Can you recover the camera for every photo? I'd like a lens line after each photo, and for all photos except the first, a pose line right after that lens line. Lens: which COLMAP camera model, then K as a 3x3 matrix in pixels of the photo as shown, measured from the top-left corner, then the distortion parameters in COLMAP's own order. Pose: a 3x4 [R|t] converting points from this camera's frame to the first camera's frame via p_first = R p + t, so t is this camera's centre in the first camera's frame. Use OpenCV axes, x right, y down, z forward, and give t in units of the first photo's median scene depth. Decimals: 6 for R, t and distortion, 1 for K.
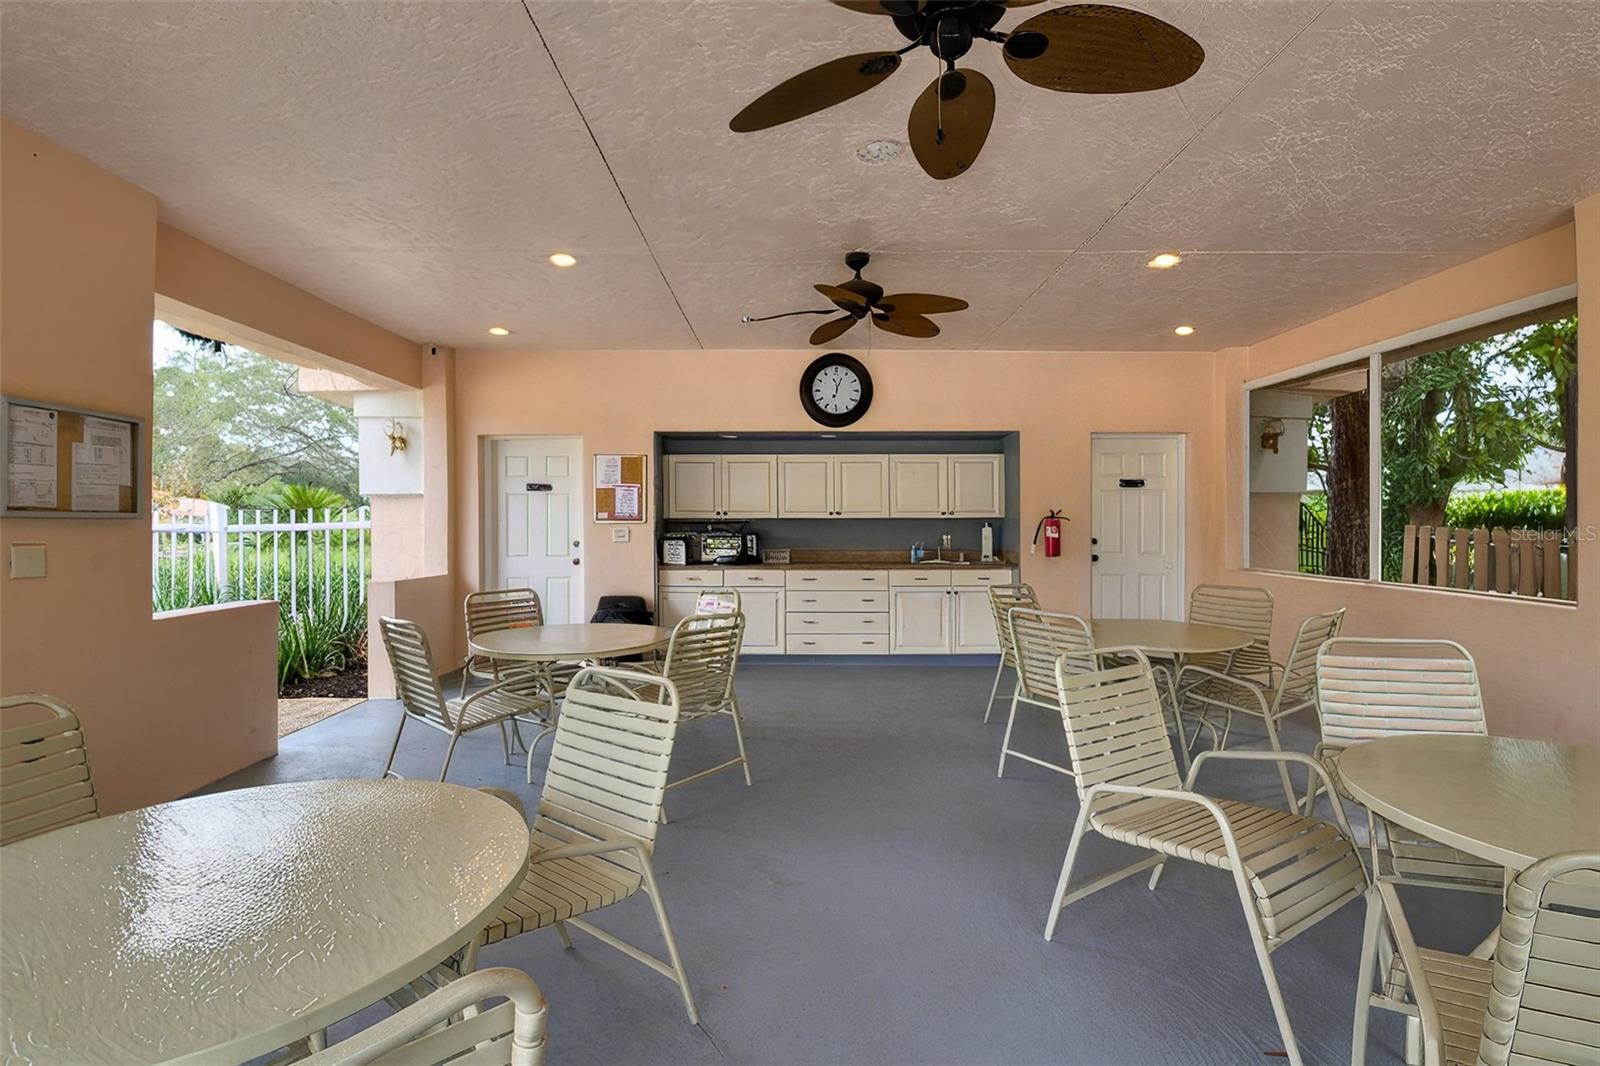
lens RADIAL K [[724.5, 0, 798.2], [0, 724.5, 526.9], [0, 0, 1]] dist [0.000550, -0.009656]
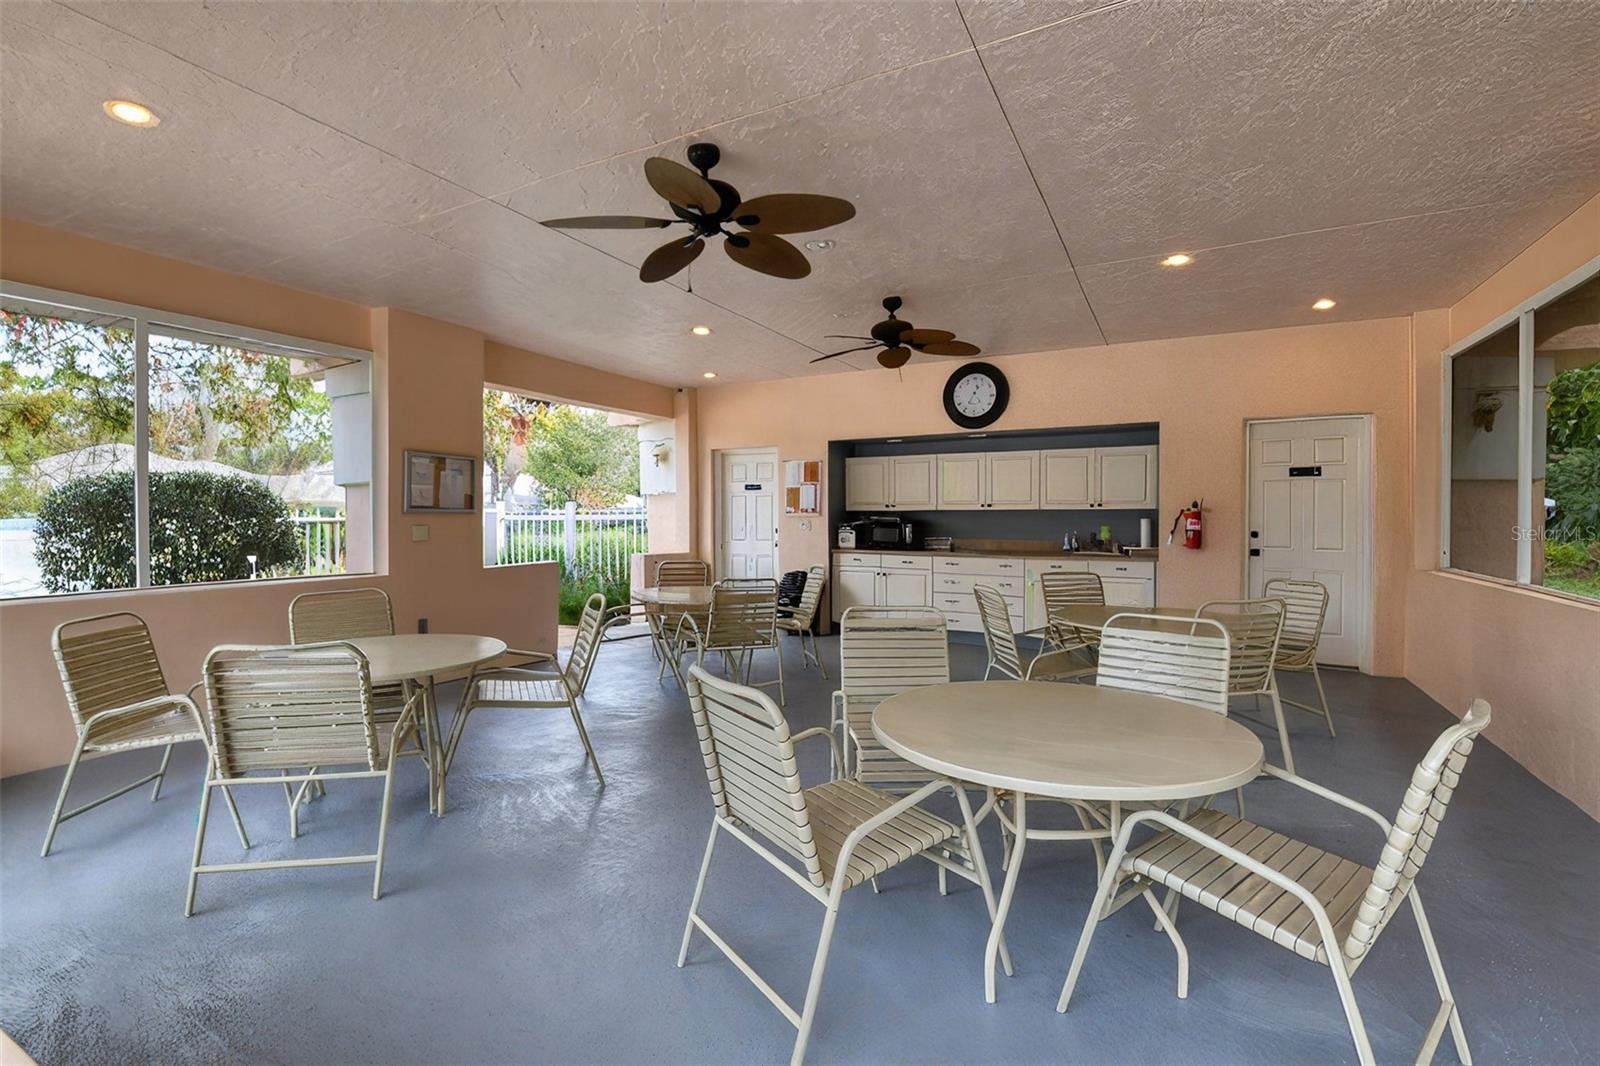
lens RADIAL K [[724.5, 0, 798.2], [0, 724.5, 526.9], [0, 0, 1]] dist [0.000550, -0.009656]
pose [[0.873966, 0.008977, -0.485905, 0.358781], [-0.003729, 0.999924, 0.011767, 0.001494], [0.485973, -0.008472, 0.873932, -0.109729]]
